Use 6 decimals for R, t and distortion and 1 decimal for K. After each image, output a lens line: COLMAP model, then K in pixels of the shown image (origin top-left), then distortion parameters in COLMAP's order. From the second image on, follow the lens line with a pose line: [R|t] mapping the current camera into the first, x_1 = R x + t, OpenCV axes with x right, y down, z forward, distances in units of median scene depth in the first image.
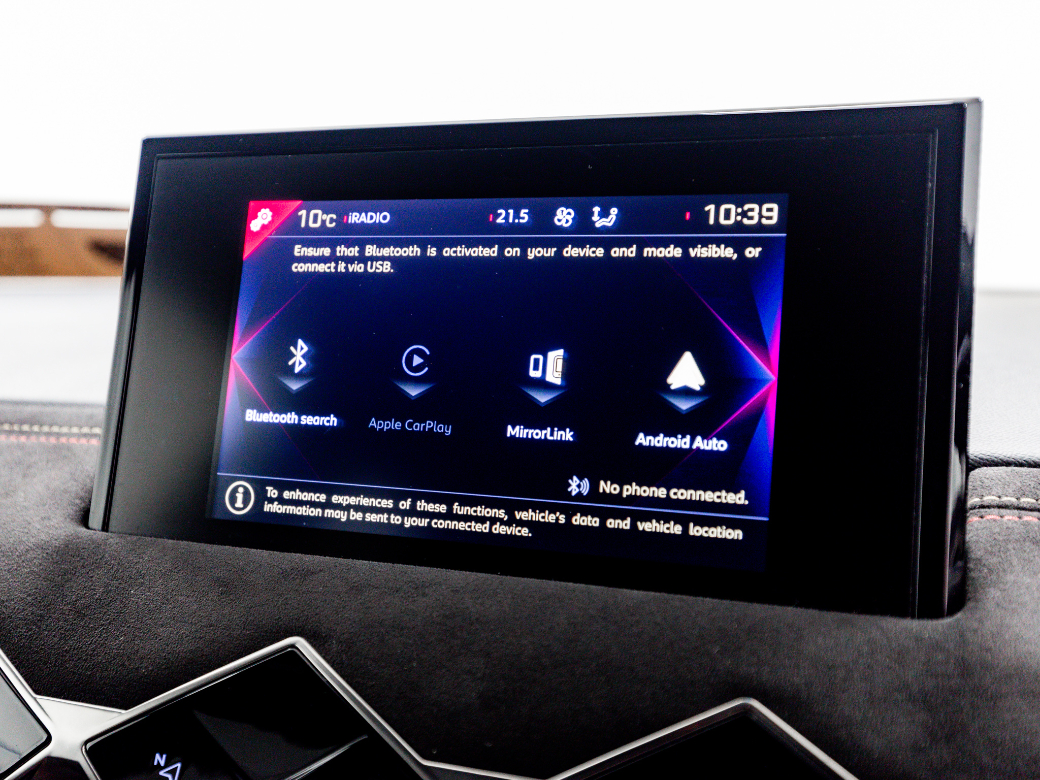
lens RADIAL K [[1119.9, 0, 520.0], [0, 1119.9, 390.0], [0, 0, 1]] dist [0.016471, -0.012412]
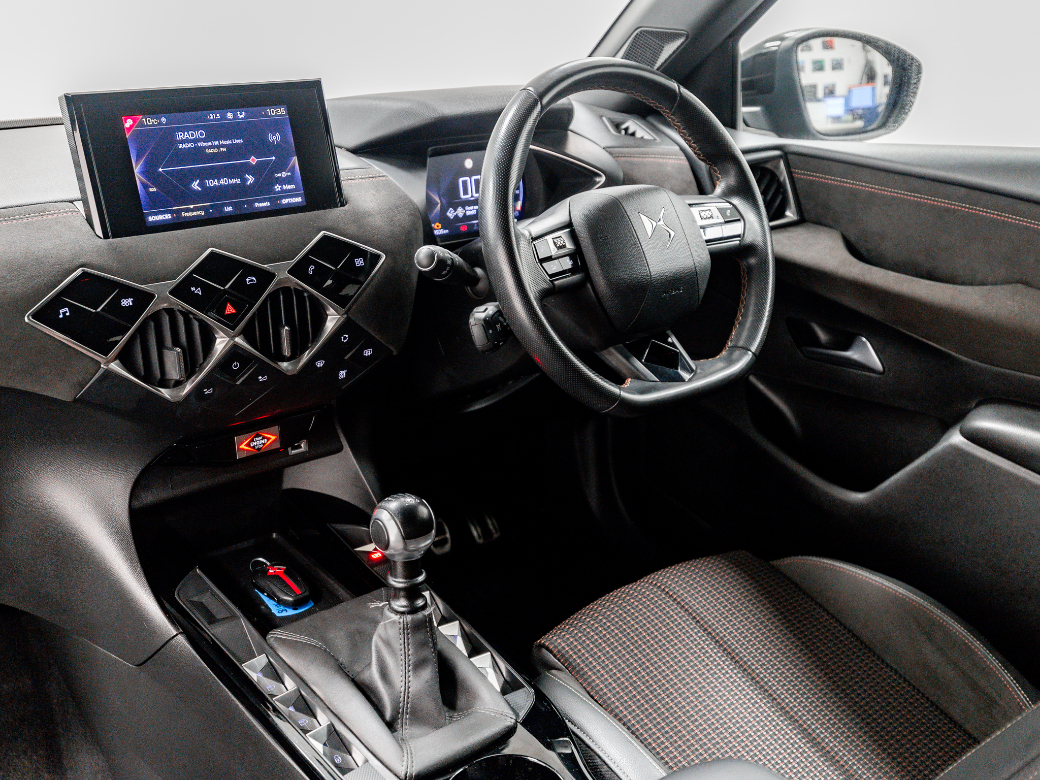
lens RADIAL K [[1119.9, 0, 520.0], [0, 1119.9, 390.0], [0, 0, 1]] dist [0.016471, -0.012412]
pose [[0.502048, -0.287603, 0.815618, -2.427436], [0.127941, 0.957408, 0.258847, -0.120374], [-0.855324, -0.025603, 0.517461, -1.467945]]
